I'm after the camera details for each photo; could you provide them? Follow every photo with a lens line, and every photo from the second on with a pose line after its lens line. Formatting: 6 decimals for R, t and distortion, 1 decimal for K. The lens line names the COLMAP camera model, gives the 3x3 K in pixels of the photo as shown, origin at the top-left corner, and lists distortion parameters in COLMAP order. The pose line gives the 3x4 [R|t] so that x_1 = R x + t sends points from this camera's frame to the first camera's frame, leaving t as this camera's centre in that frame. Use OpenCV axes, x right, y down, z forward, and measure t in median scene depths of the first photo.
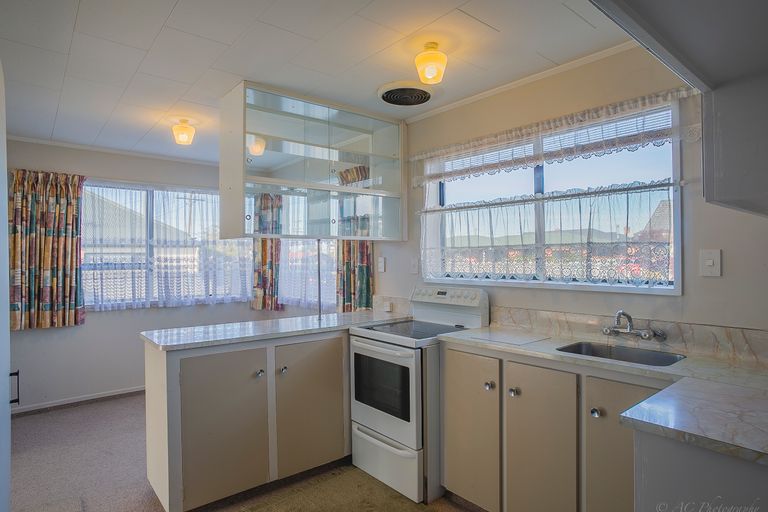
lens RADIAL K [[441.2, 0, 386.7], [0, 441.2, 255.0], [0, 0, 1]] dist [-0.033903, 0.009004]
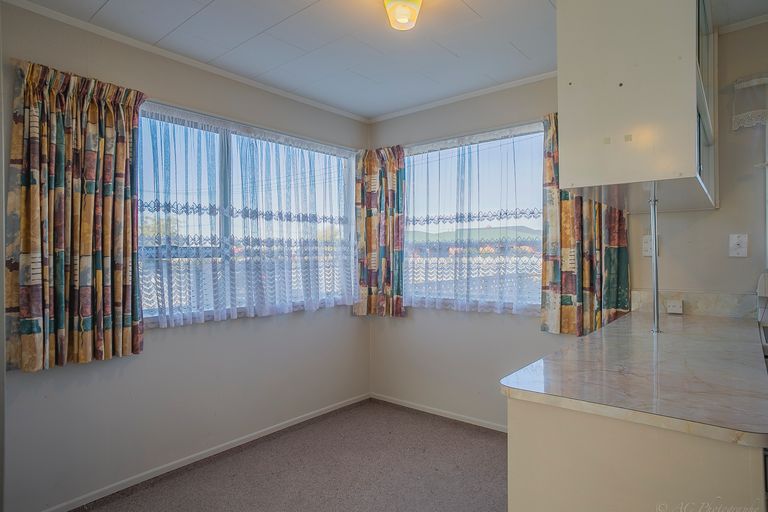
lens RADIAL K [[441.2, 0, 381.5], [0, 441.2, 254.3], [0, 0, 1]] dist [-0.033903, 0.009004]
pose [[0.979520, -0.000486, 0.201345, -0.528717], [-0.000276, 0.999993, 0.003754, 0.030164], [-0.201345, -0.003733, 0.979513, 0.389364]]
